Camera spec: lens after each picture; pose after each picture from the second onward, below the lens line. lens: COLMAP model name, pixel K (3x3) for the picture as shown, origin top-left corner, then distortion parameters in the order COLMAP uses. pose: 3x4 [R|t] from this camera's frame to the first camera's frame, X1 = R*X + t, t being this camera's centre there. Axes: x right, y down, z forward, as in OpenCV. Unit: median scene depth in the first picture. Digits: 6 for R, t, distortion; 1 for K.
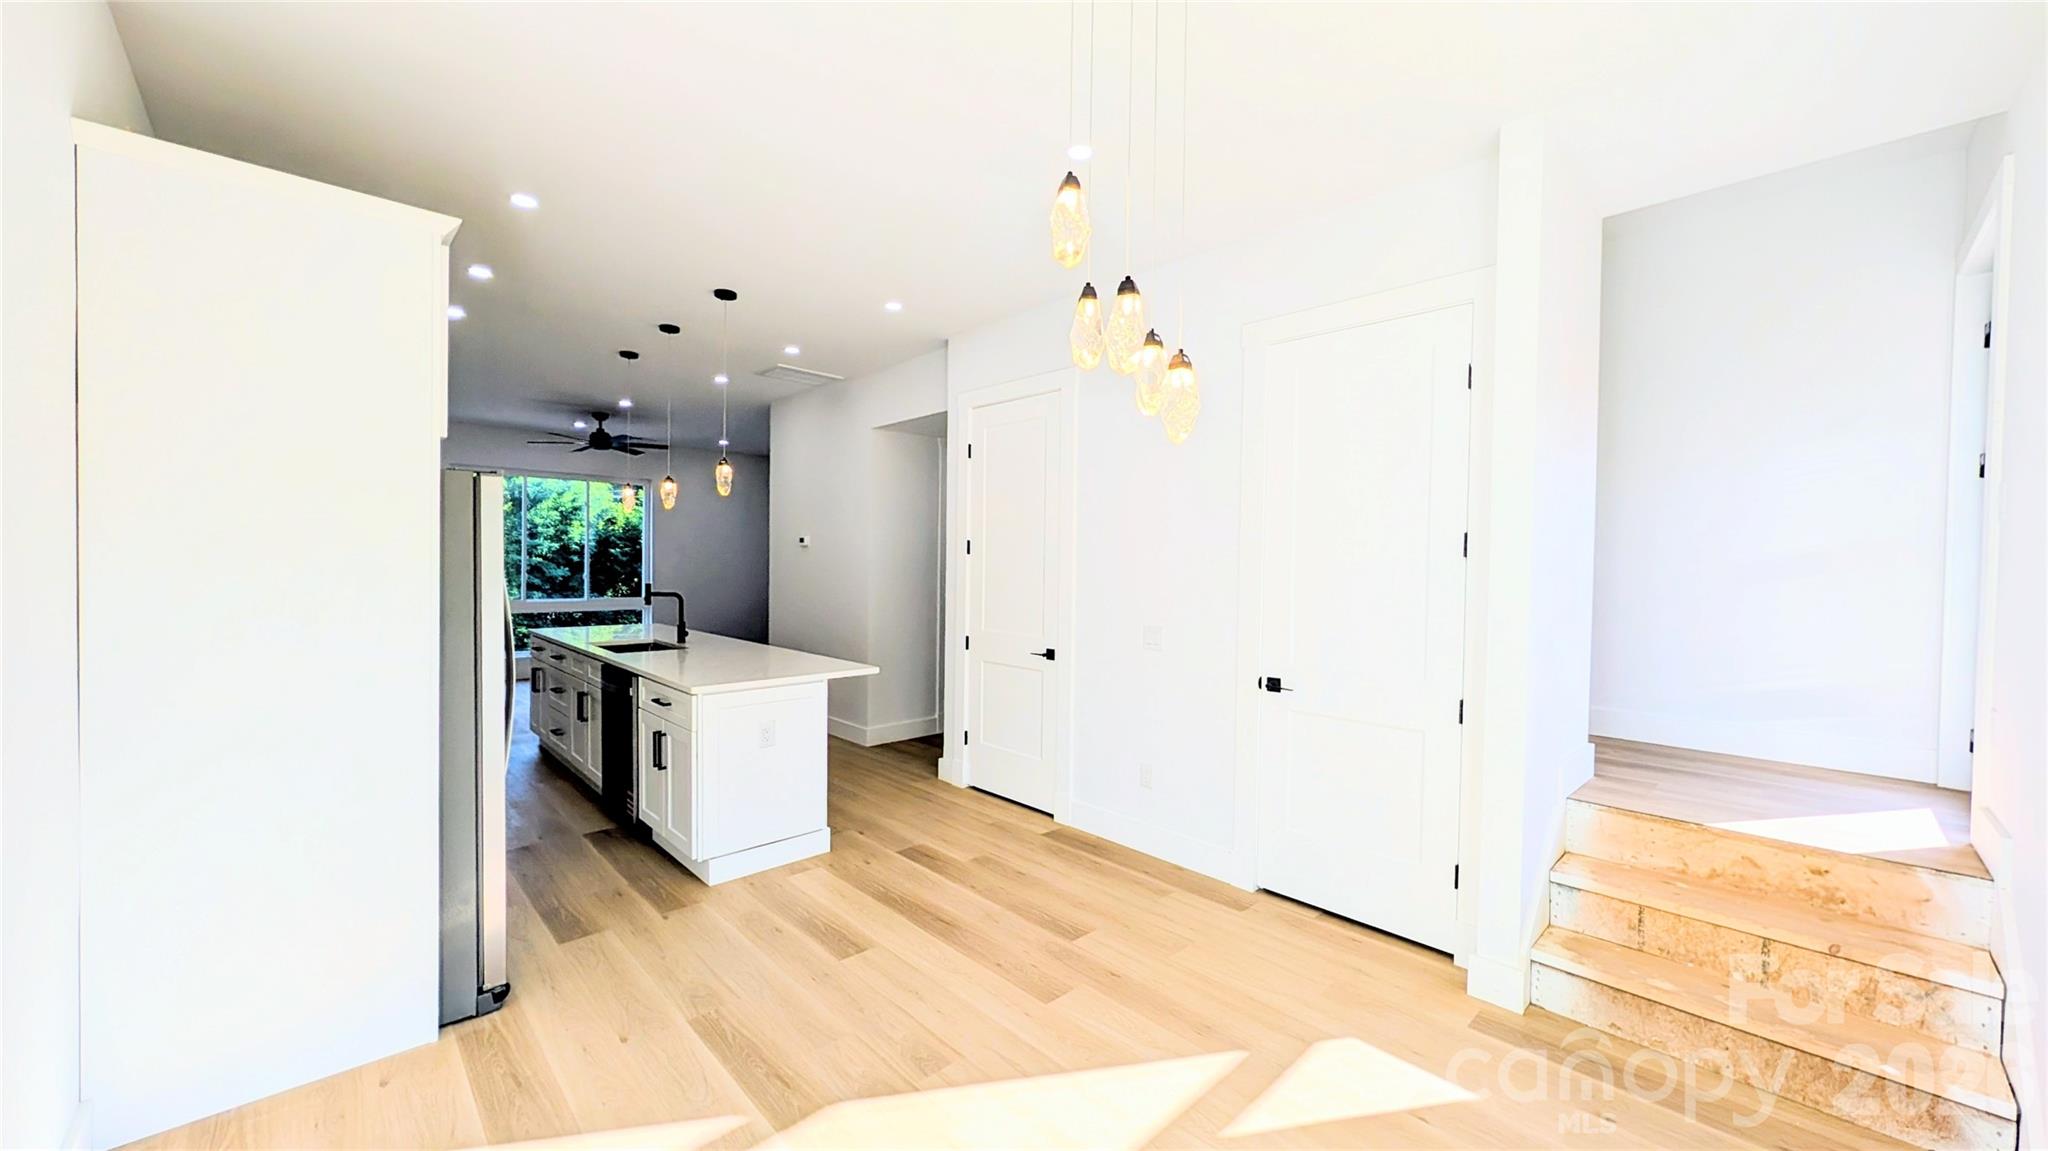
lens RADIAL K [[742.8, 0, 1024.0], [0, 742.8, 575.5], [0, 0, 1]] dist [-0.000339, 0.000001]
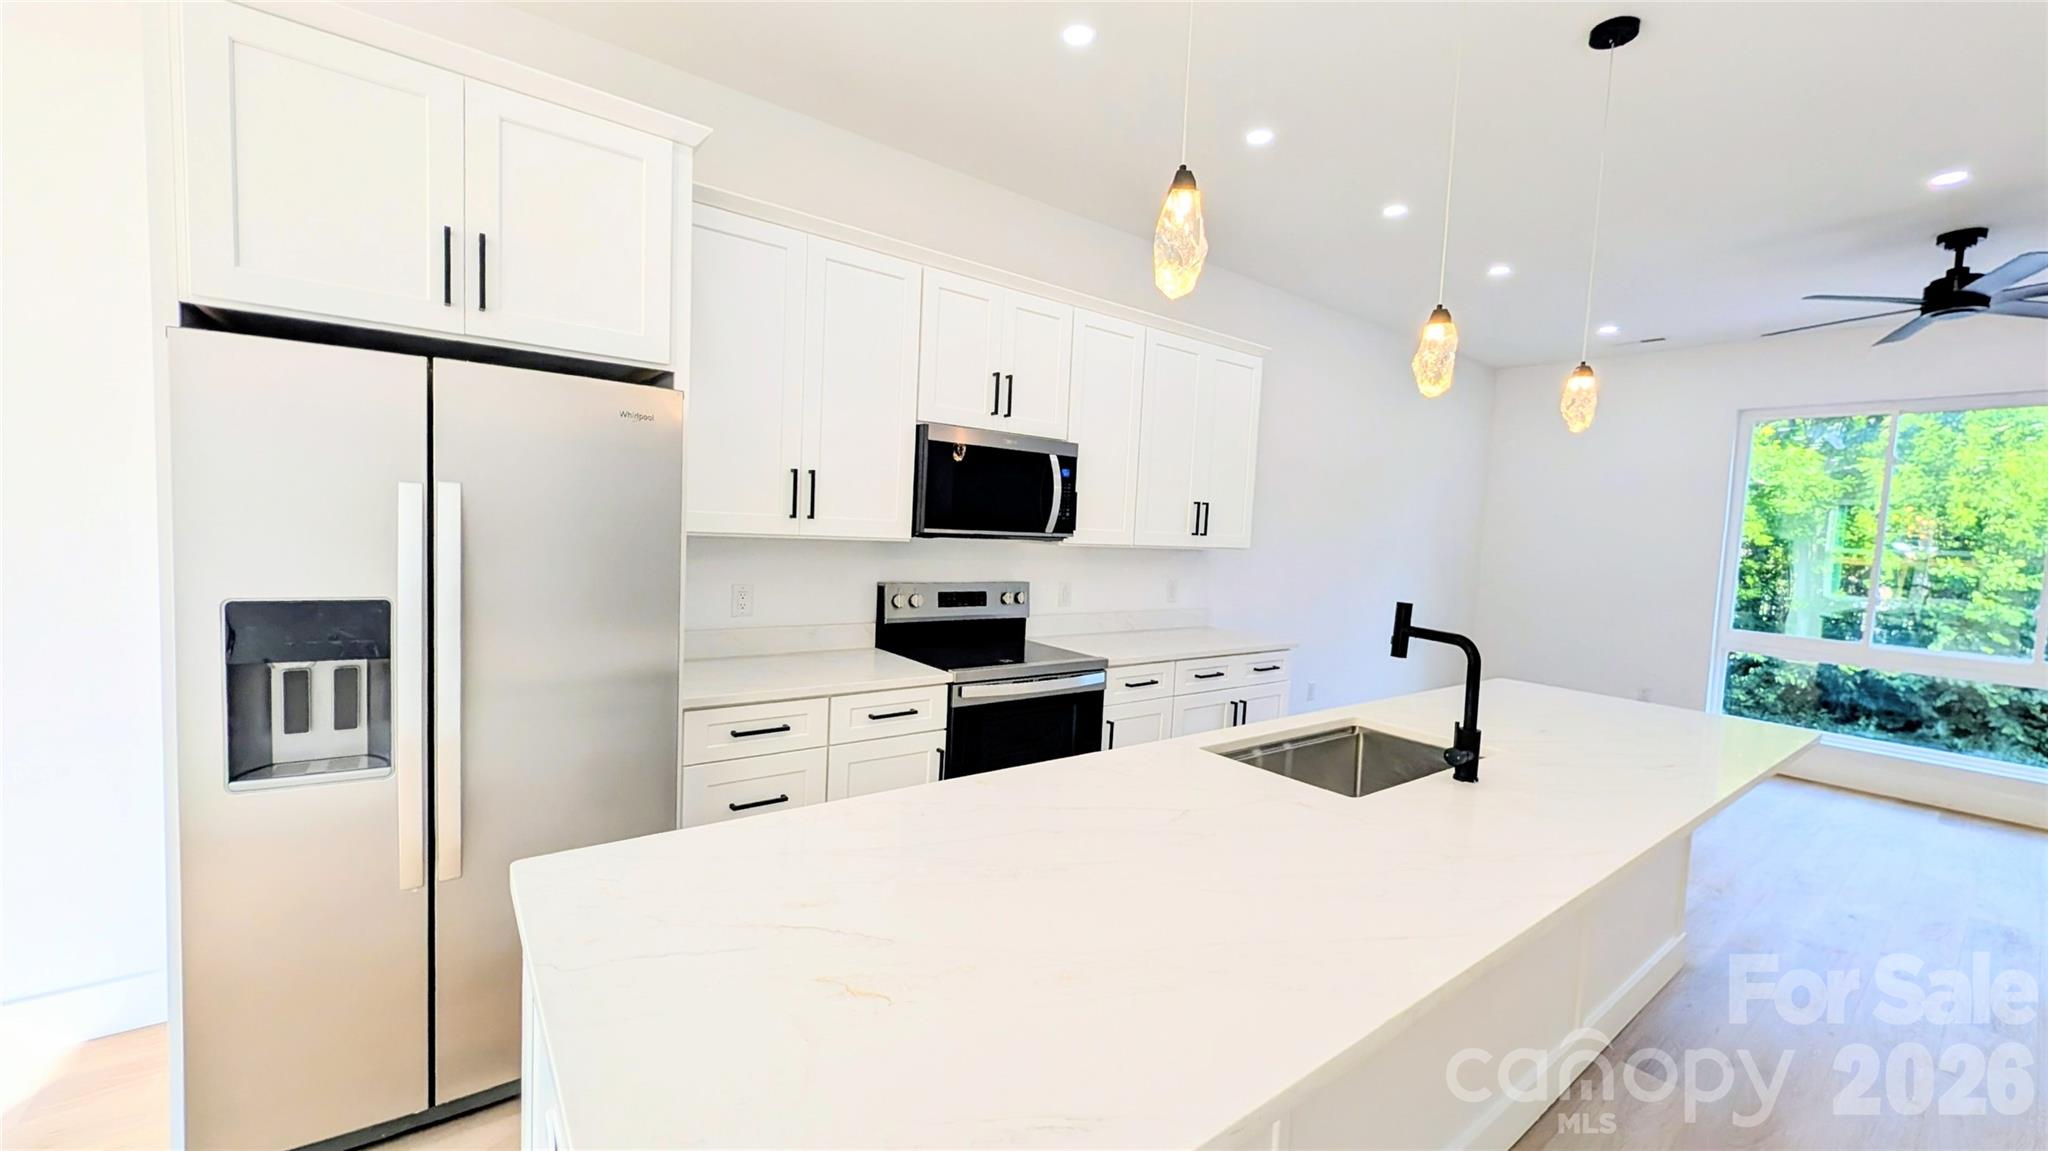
lens RADIAL K [[783.6, 0, 1024.0], [0, 783.6, 575.5], [0, 0, 1]] dist [0.001114, 0.000098]
pose [[-0.108755, 0.042271, -0.993169, -0.121581], [-0.065175, 0.996643, 0.049555, -0.016800], [0.991930, 0.070119, -0.105635, 1.349425]]
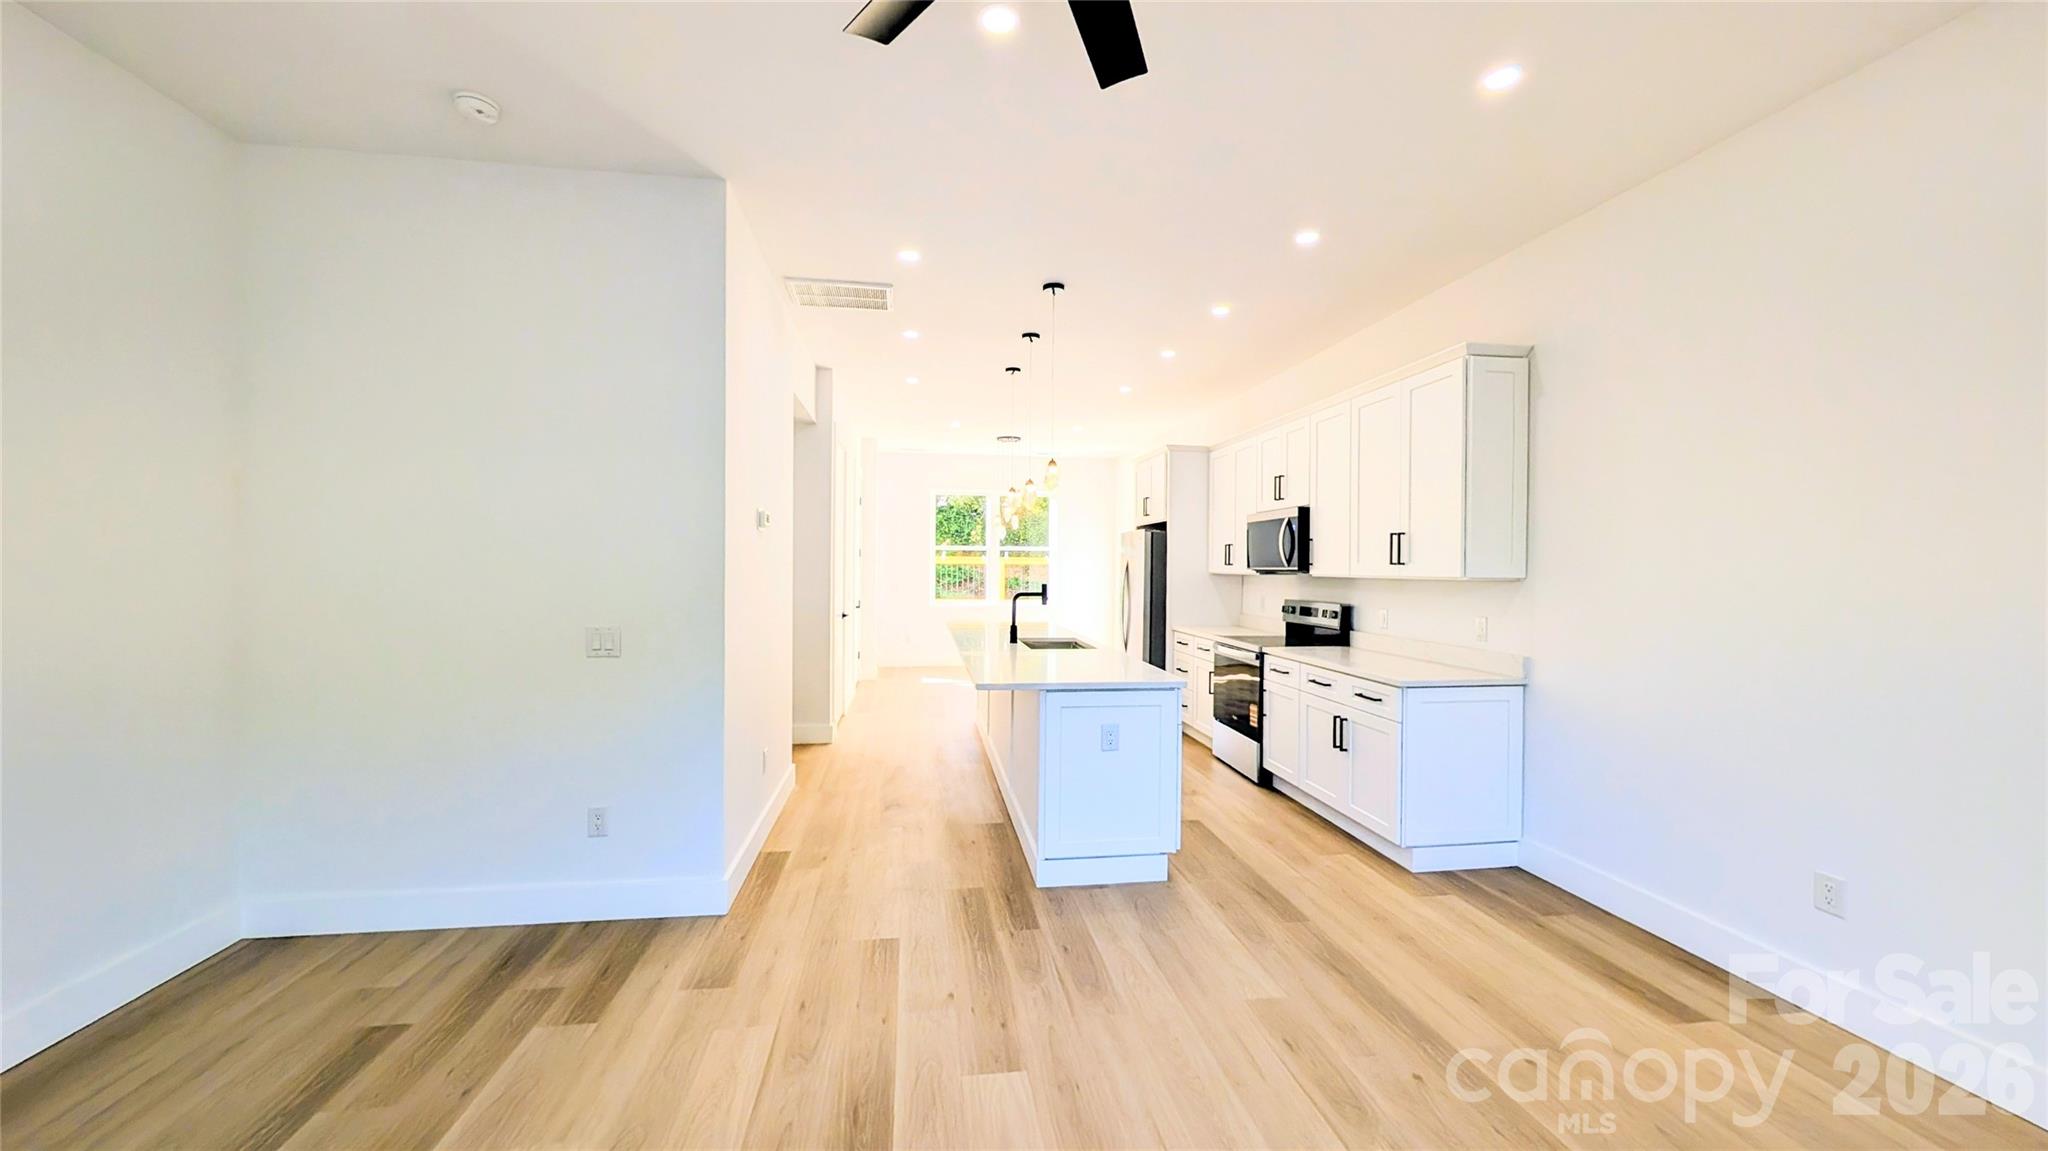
lens RADIAL K [[742.8, 0, 1024.0], [0, 742.8, 575.5], [0, 0, 1]] dist [-0.000339, 0.000001]
pose [[-0.817394, -0.030701, 0.575261, -1.692266], [-0.011560, 0.999252, 0.036903, -0.059745], [-0.575963, 0.023515, -0.817137, 2.933876]]
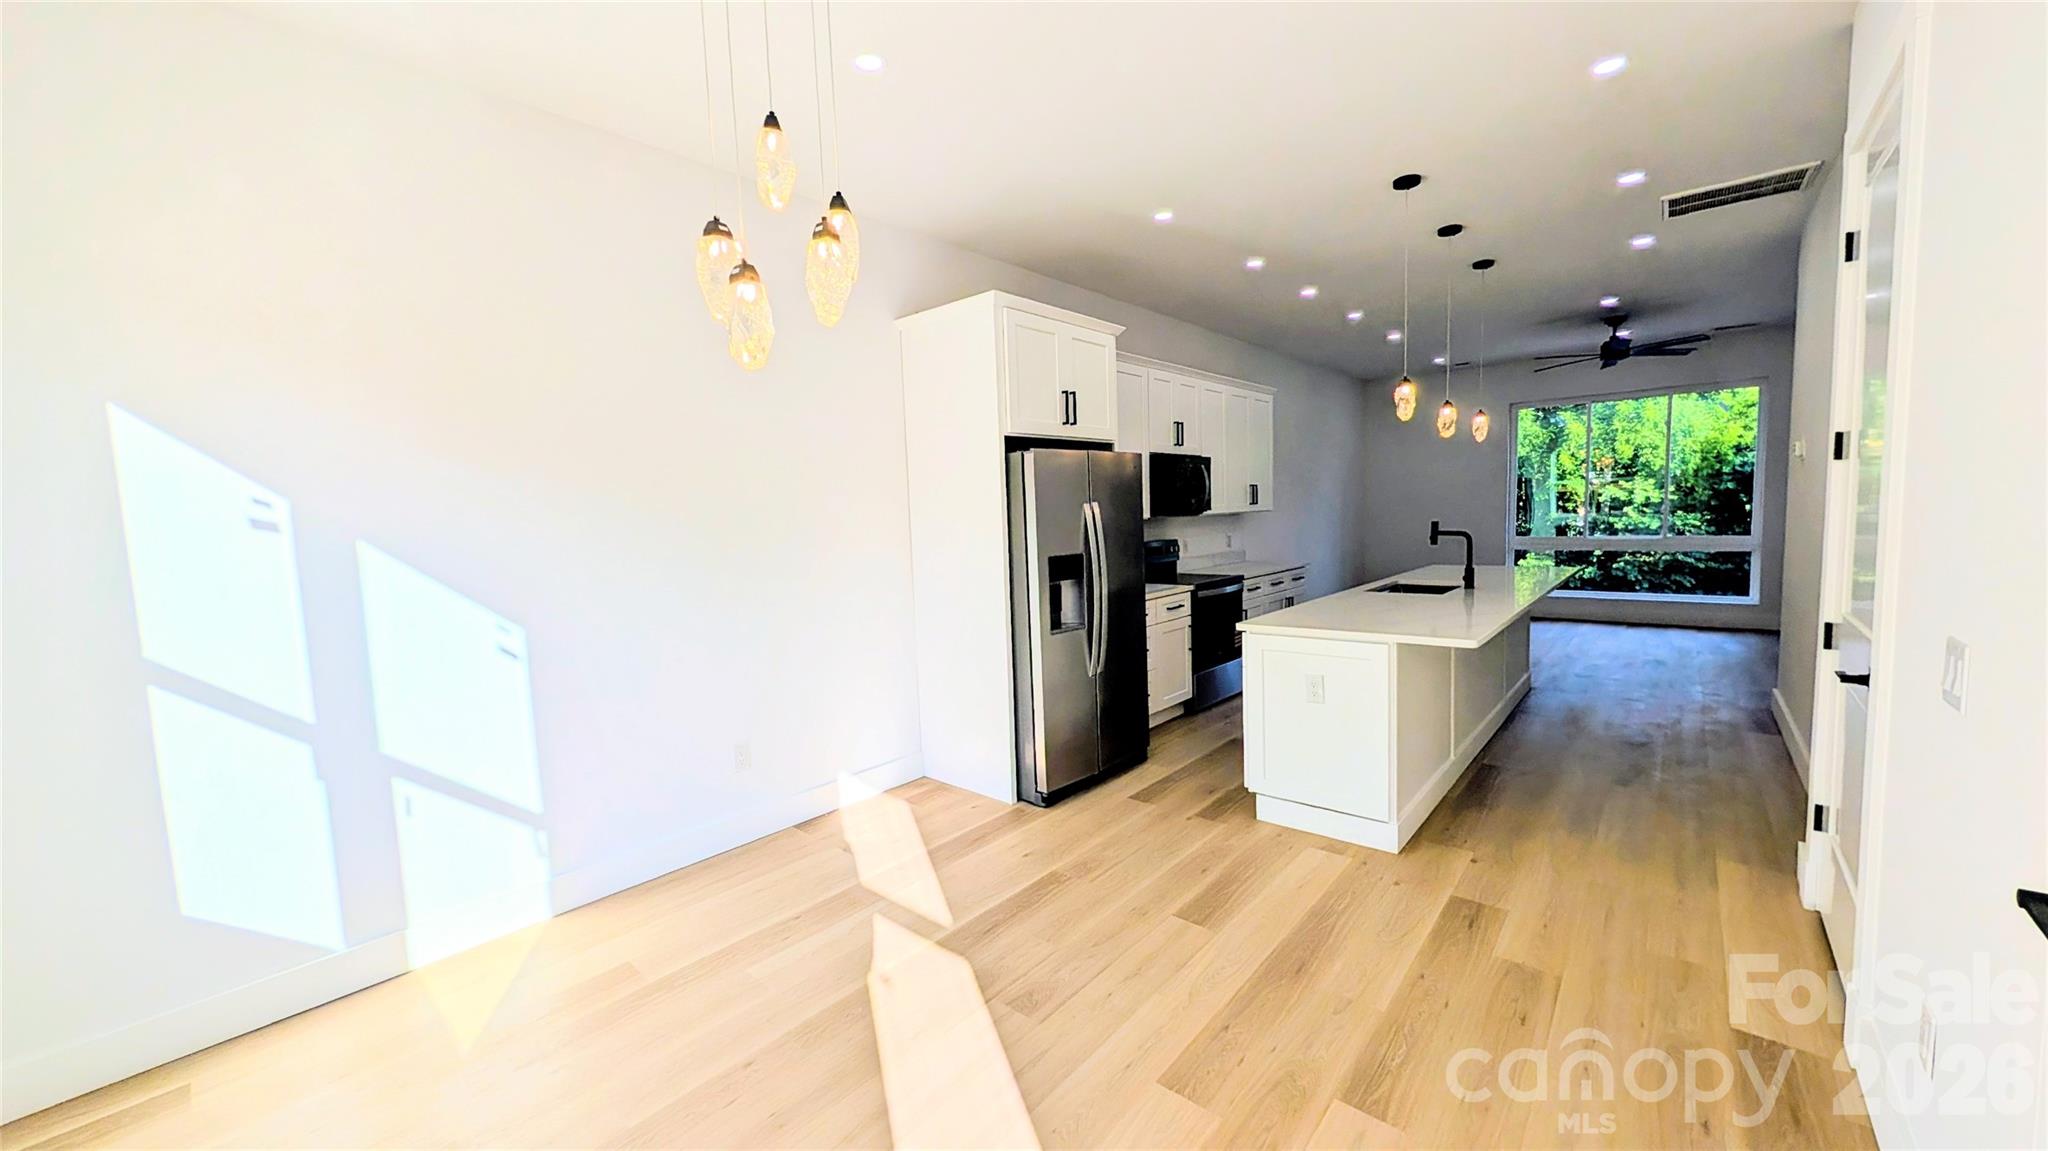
lens RADIAL K [[742.8, 0, 1024.0], [0, 742.8, 575.5], [0, 0, 1]] dist [-0.000339, 0.000001]
pose [[0.084555, 0.064913, -0.994302, 0.597843], [0.022177, 0.997506, 0.067008, 0.007617], [0.996172, -0.027717, 0.082904, 0.661184]]
